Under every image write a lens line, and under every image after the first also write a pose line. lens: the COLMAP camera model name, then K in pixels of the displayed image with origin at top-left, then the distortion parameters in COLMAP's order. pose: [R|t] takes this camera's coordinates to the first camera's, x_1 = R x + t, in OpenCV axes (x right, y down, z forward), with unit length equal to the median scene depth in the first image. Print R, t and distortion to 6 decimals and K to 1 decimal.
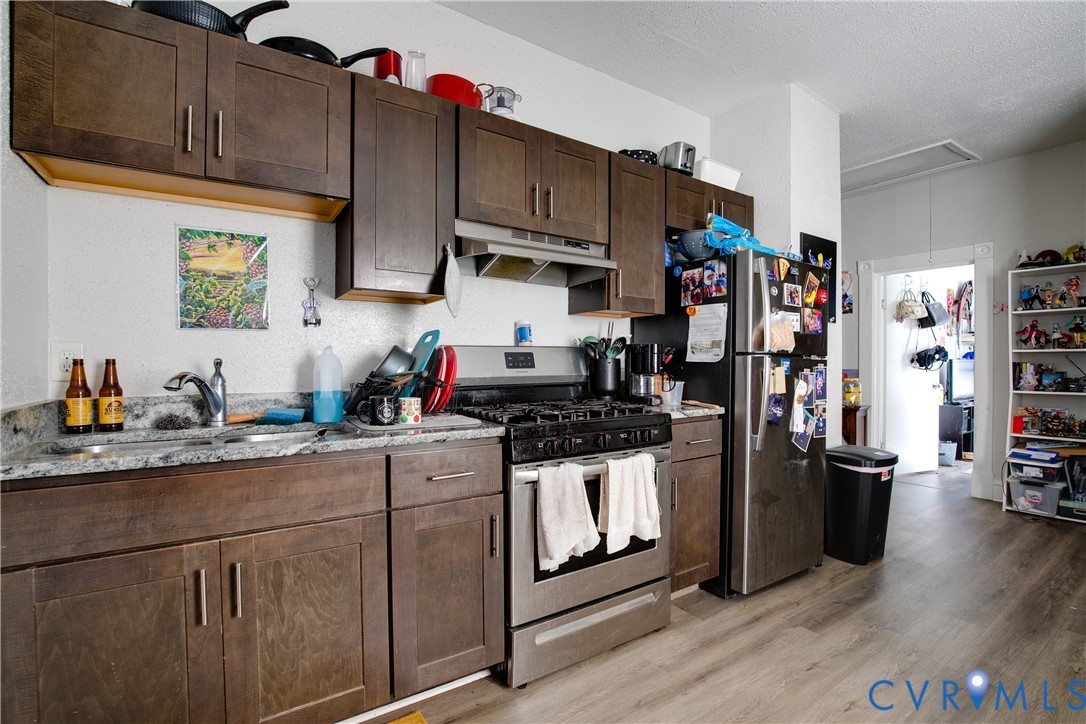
lens RADIAL K [[499.9, 0, 545.6], [0, 499.9, 354.2], [0, 0, 1]] dist [0.024643, 0.000075]
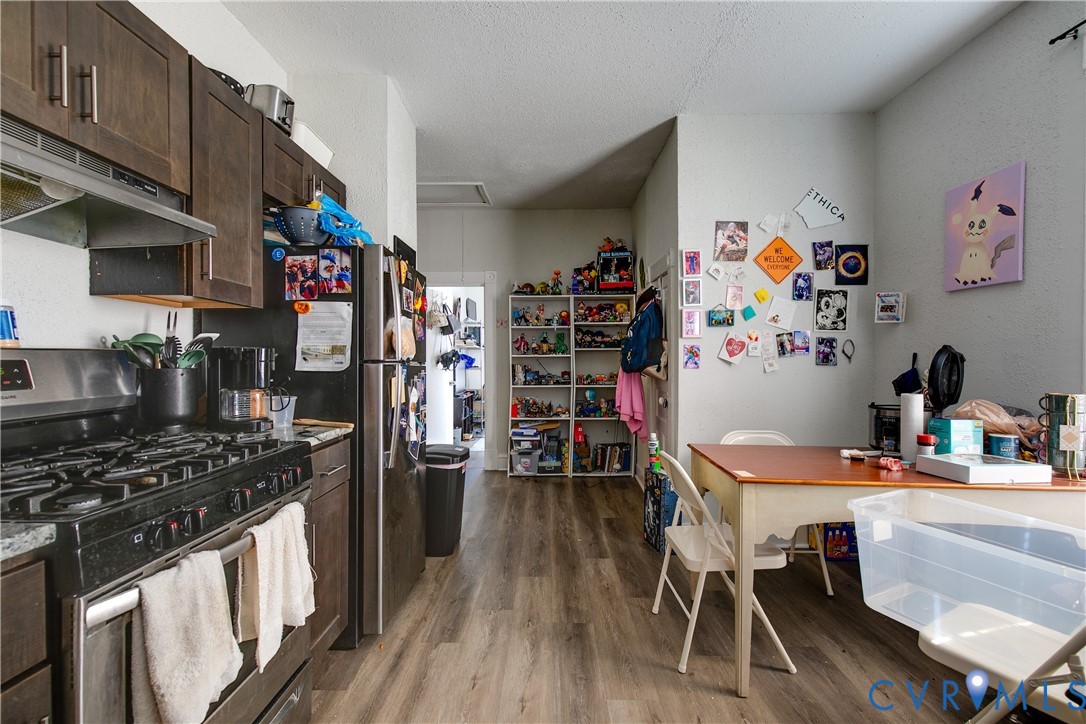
lens RADIAL K [[499.9, 0, 517.0], [0, 499.9, 359.9], [0, 0, 1]] dist [0.024643, 0.000075]
pose [[0.605969, -0.004457, 0.795476, -0.139634], [-0.010807, 0.999846, 0.013835, -0.017050], [-0.795415, -0.016980, 0.605827, 0.239841]]
